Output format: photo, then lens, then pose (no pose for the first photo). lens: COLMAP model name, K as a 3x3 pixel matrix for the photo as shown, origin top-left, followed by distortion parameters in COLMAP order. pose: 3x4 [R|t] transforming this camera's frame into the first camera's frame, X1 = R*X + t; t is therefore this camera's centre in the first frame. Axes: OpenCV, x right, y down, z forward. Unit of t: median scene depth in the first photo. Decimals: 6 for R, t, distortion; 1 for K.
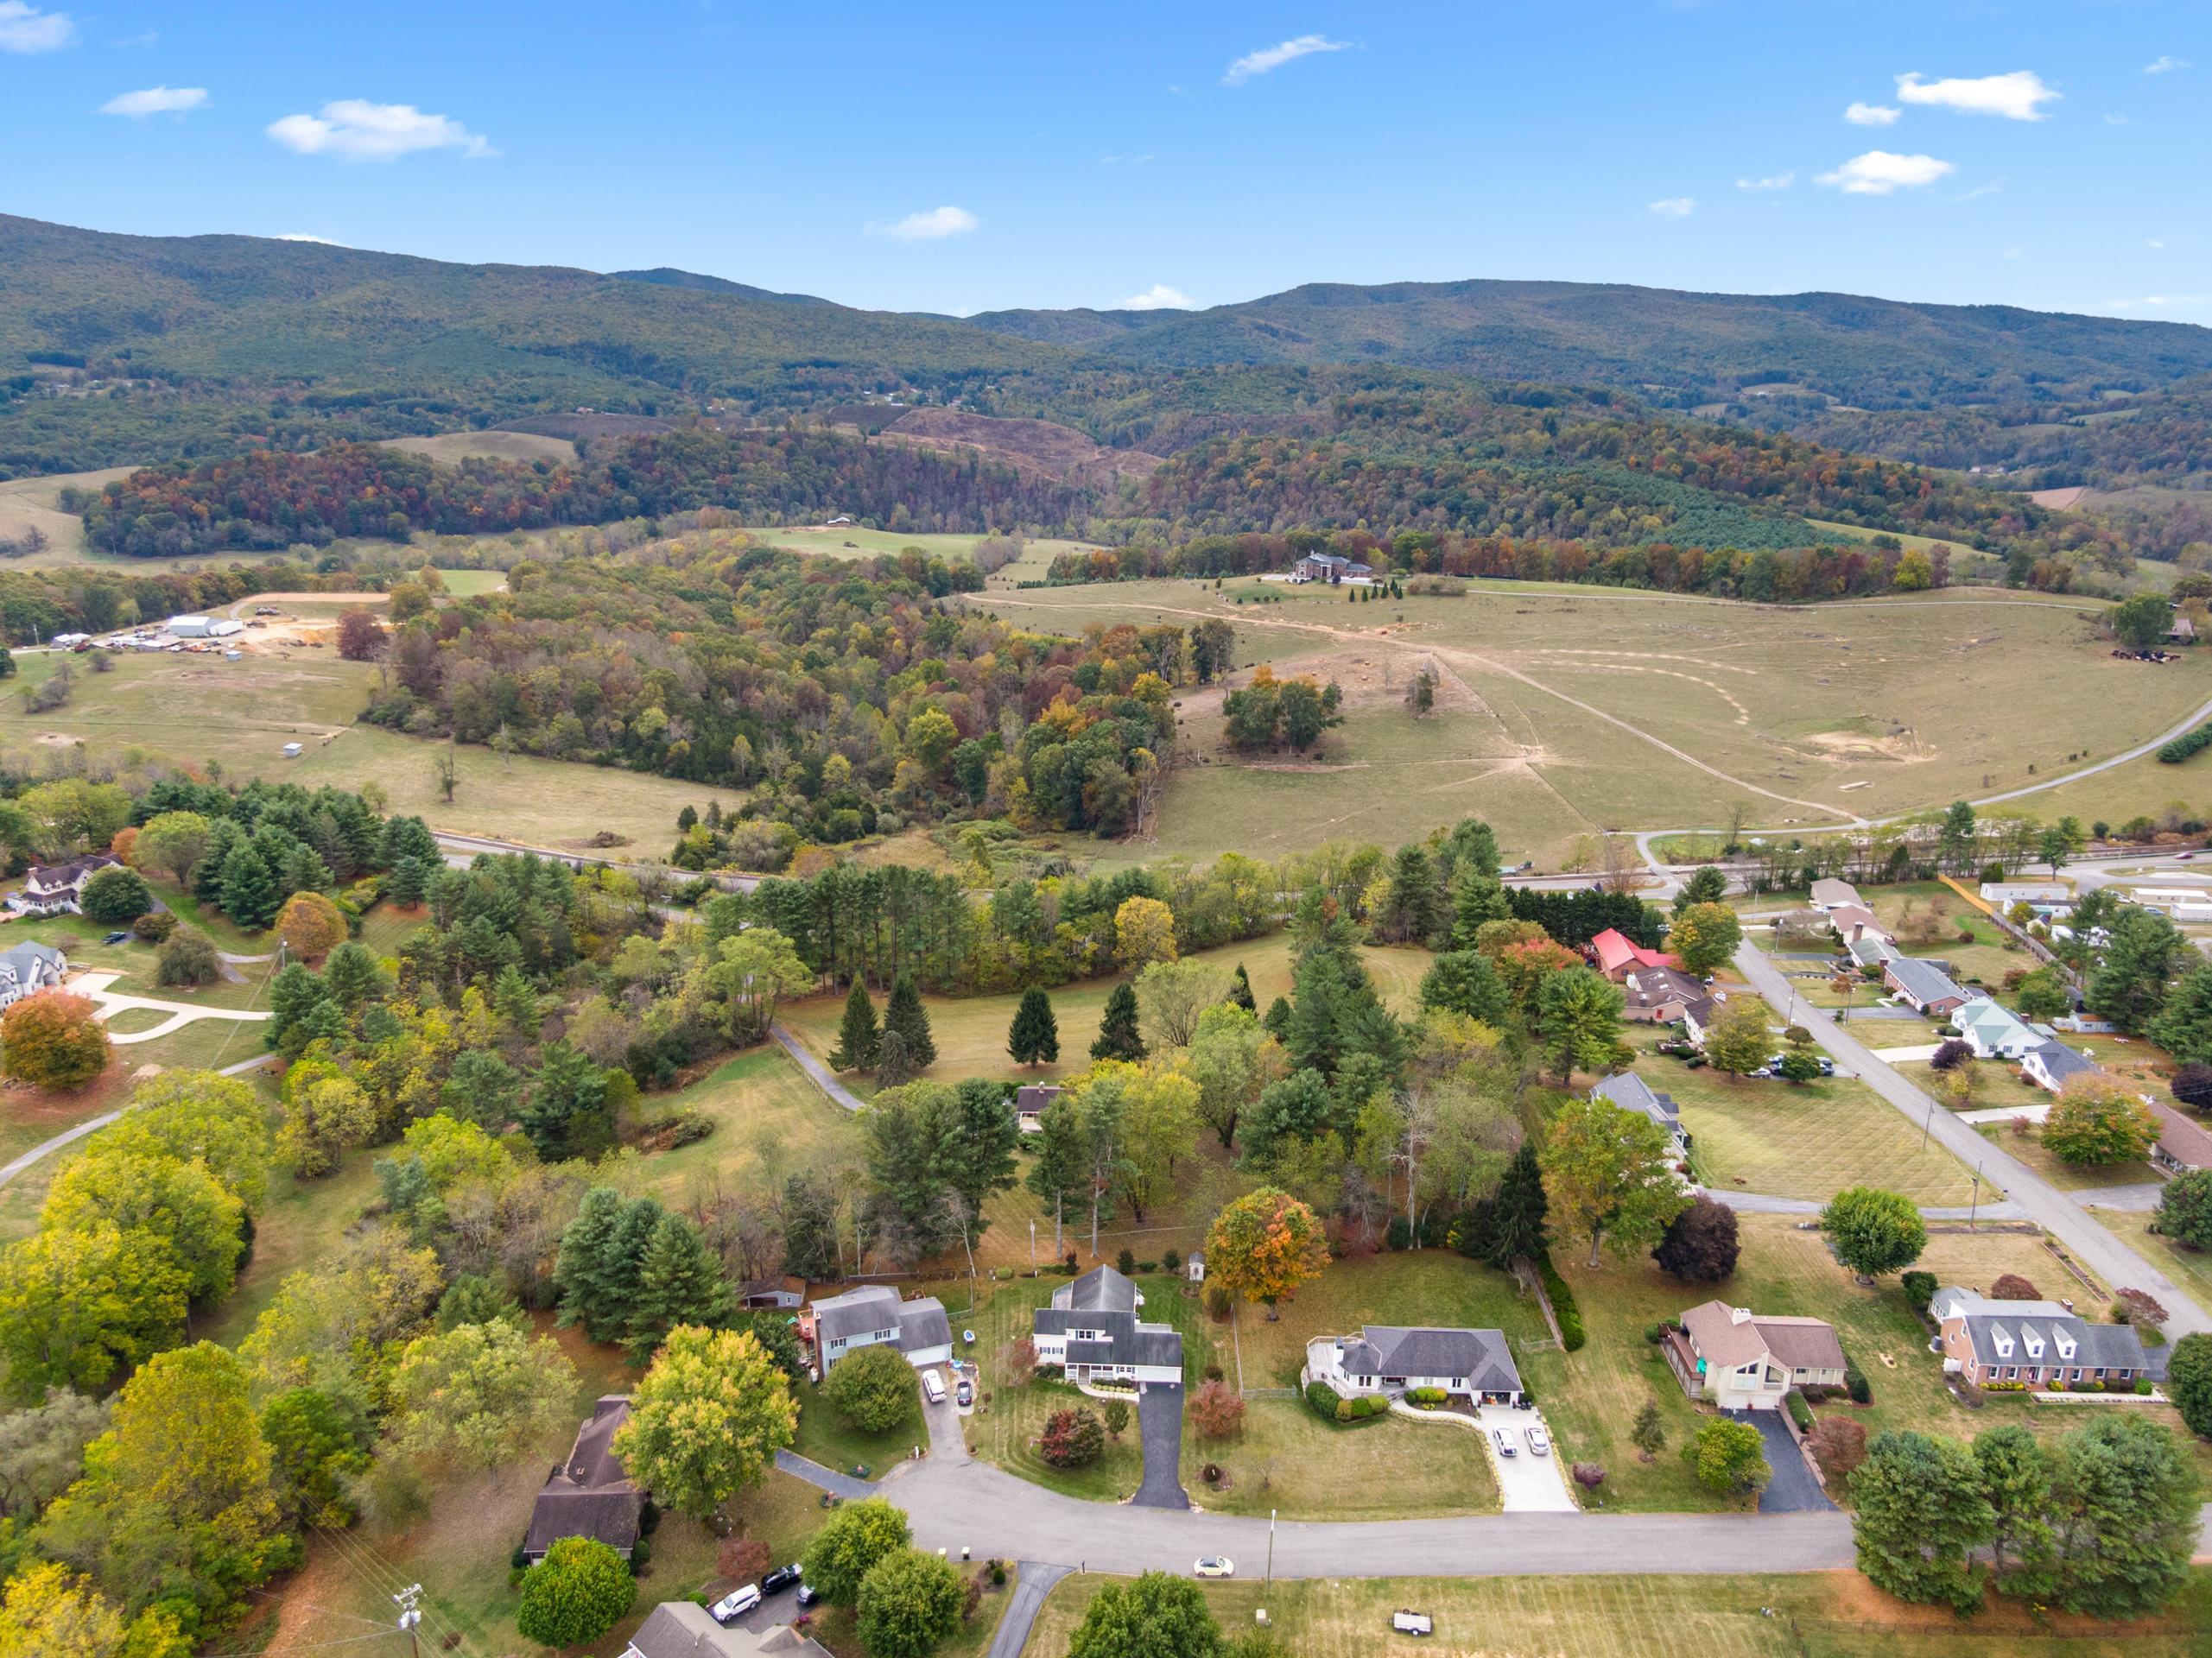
lens RADIAL K [[1587.2, 0, 1101.9], [0, 1587.2, 839.9], [0, 0, 1]] dist [0.058134, -0.094531]
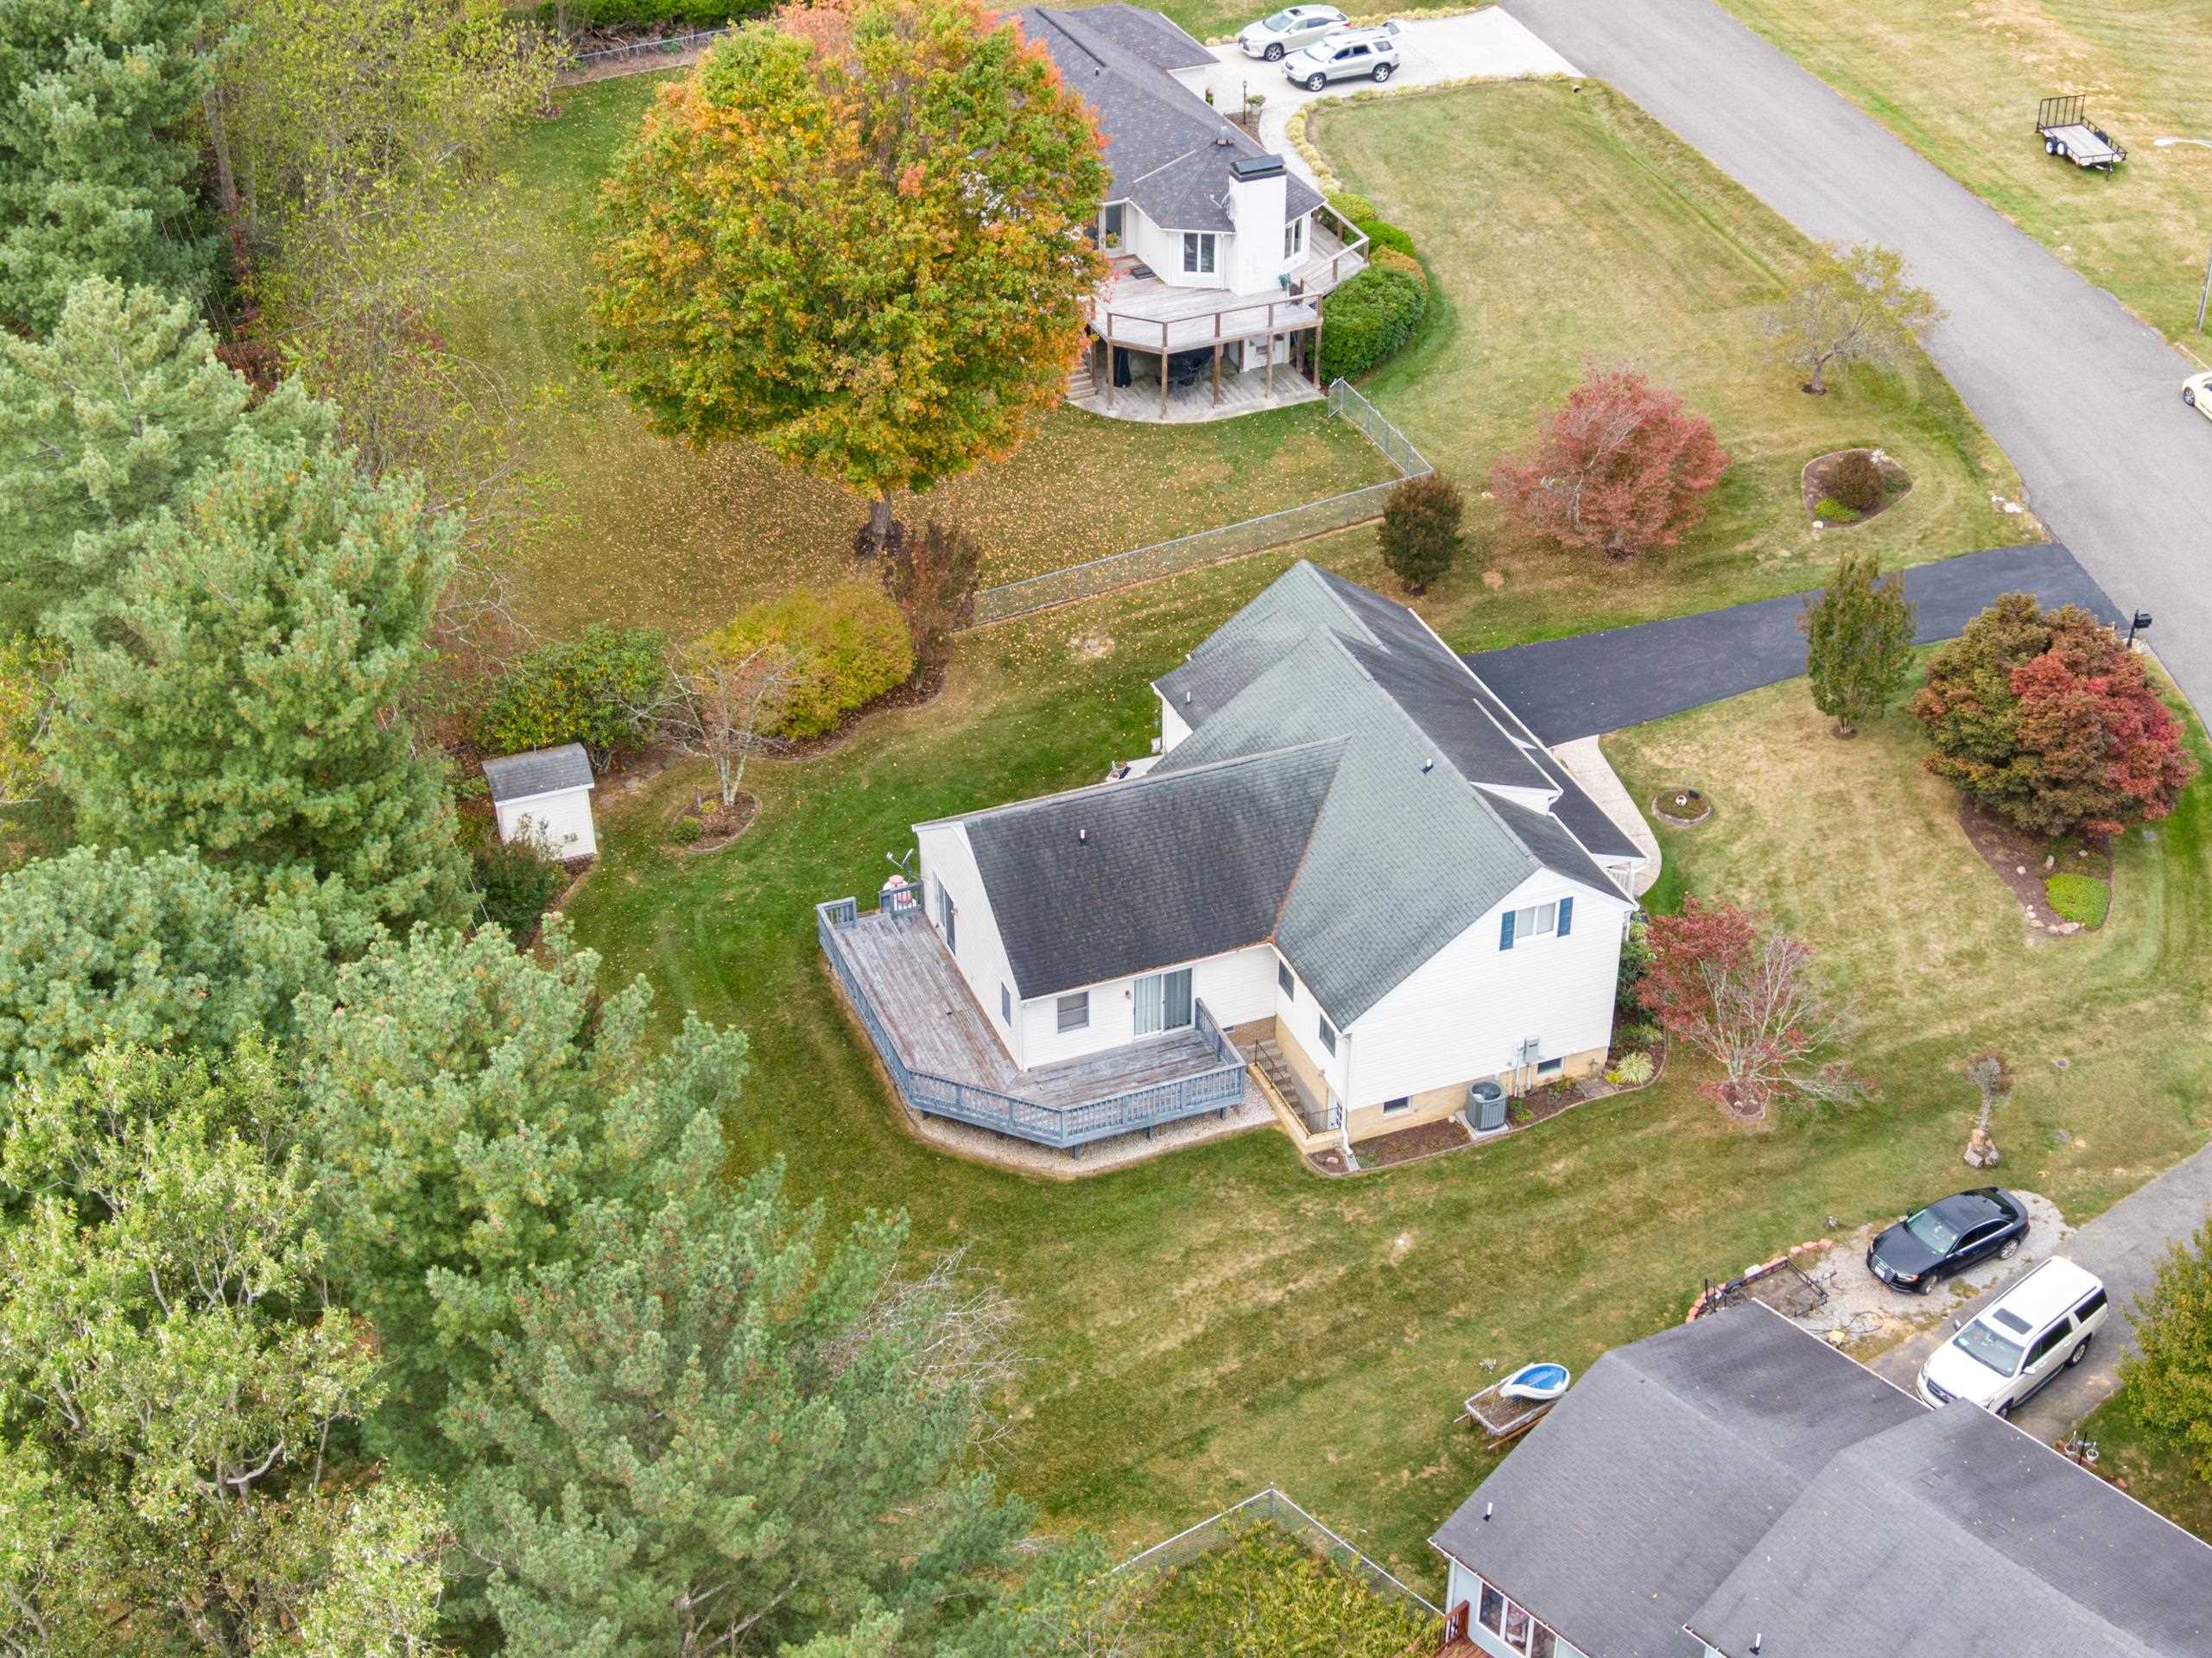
lens RADIAL K [[3142.3, 0, 1099.1], [0, 3142.3, 864.9], [0, 0, 1]] dist [0.083530, -0.494870]
pose [[-0.404023, -0.522268, 0.751000, -0.168584], [0.269449, 0.716618, 0.643316, 0.021613], [-0.874164, 0.462271, -0.148806, 0.615577]]
